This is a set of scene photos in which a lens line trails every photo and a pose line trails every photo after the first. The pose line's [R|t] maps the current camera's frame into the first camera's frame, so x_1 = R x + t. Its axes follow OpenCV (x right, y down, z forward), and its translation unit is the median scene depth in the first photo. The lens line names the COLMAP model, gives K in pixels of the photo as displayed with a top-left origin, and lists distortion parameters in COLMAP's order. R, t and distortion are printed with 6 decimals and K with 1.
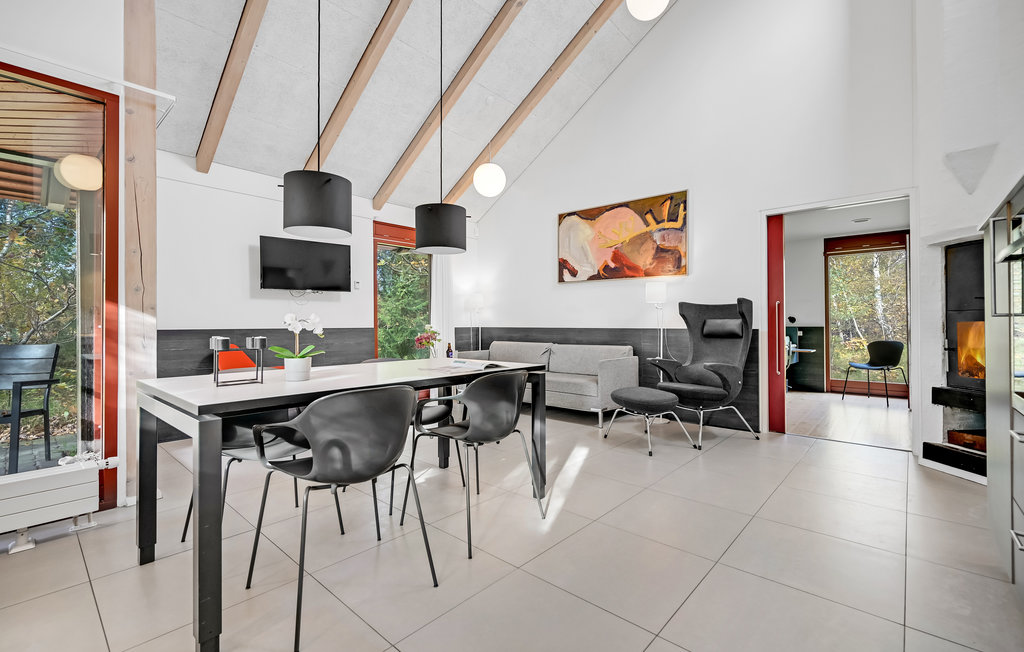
lens RADIAL K [[445.7, 0, 510.4], [0, 445.7, 322.1], [0, 0, 1]] dist [-0.002211, -0.000034]
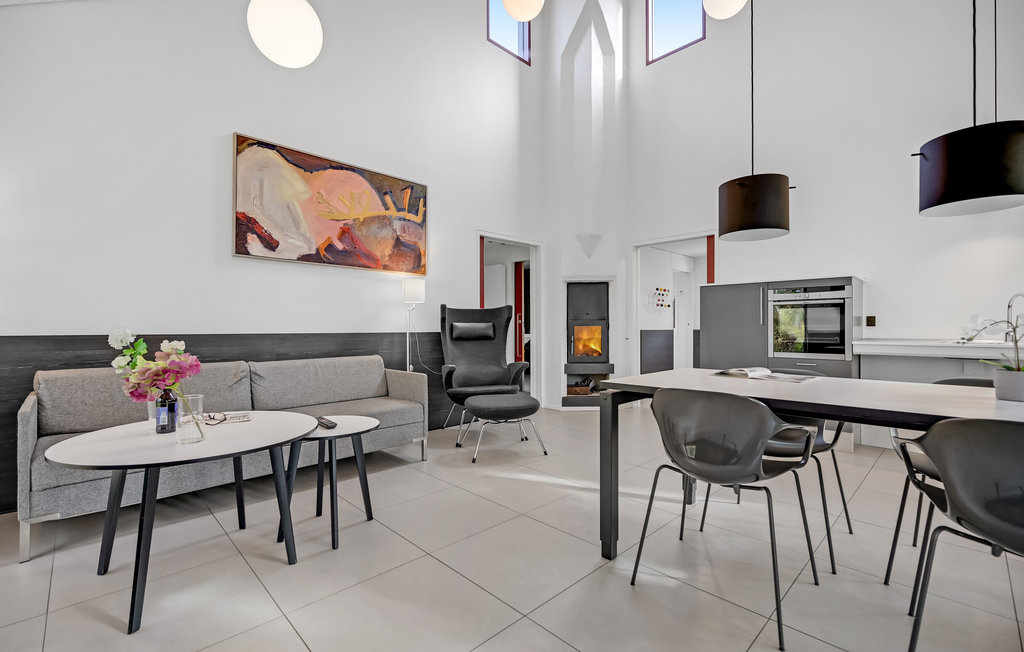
lens RADIAL K [[445.7, 0, 517.4], [0, 445.7, 327.9], [0, 0, 1]] dist [-0.002211, -0.000034]
pose [[0.065529, 0.002740, 0.997847, -0.500040], [-0.003383, 0.999991, -0.002524, 0.006331], [-0.997845, -0.003210, 0.065538, 0.697564]]
